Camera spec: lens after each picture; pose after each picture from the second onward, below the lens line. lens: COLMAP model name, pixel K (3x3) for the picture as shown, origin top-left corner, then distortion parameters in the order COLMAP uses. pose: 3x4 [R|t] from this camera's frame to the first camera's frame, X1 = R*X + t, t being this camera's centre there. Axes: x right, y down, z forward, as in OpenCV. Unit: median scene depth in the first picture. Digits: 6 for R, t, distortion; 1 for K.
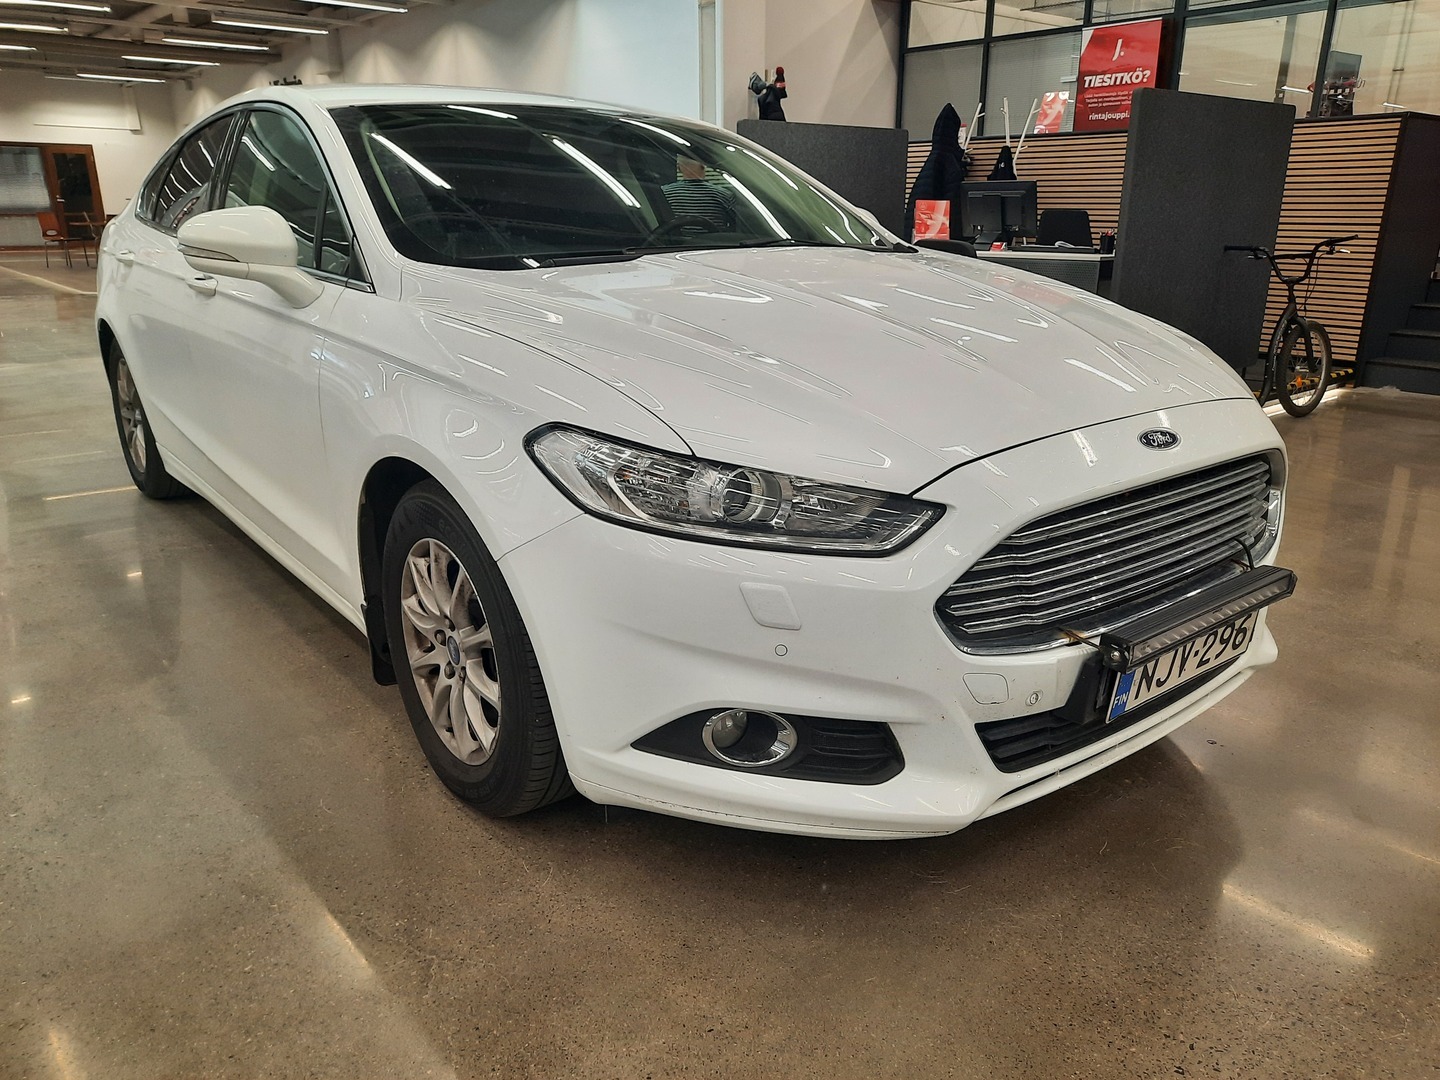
lens RADIAL K [[1036.6, 0, 729.4], [0, 1036.6, 545.6], [0, 0, 1]] dist [0.041541, -0.012102]
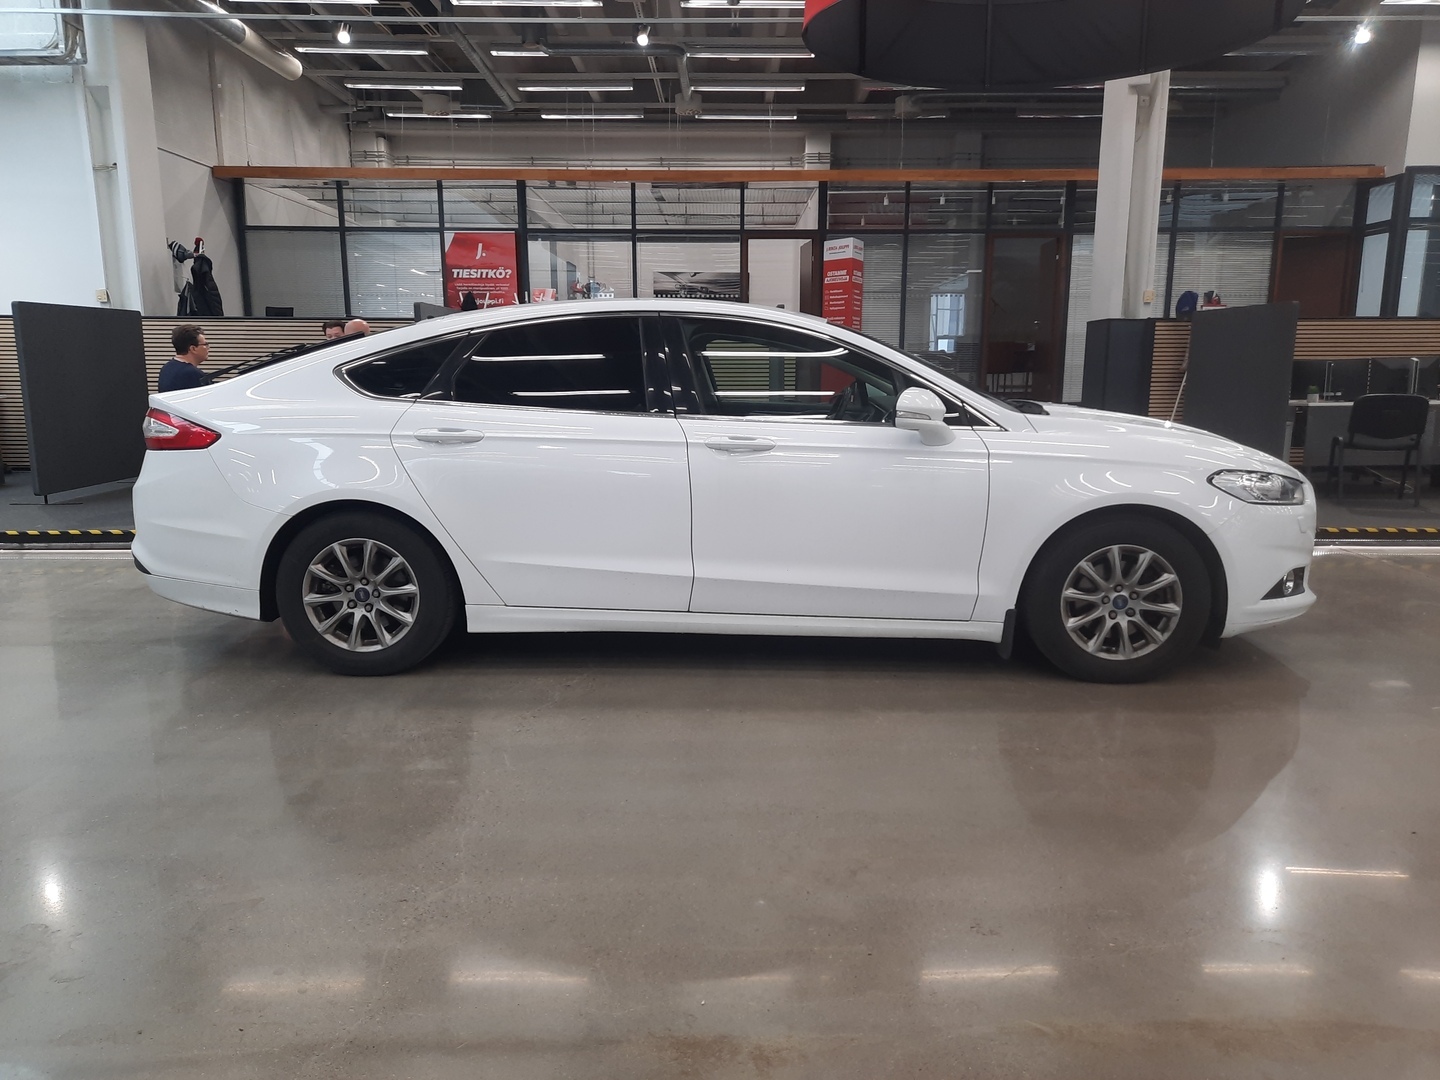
lens RADIAL K [[1036.6, 0, 729.4], [0, 1036.6, 545.6], [0, 0, 1]] dist [0.041541, -0.012102]
pose [[0.660715, -0.132913, 0.738776, -0.389601], [0.238072, 0.970492, -0.038316, -0.018503], [-0.711883, 0.201198, 0.672861, 0.034260]]
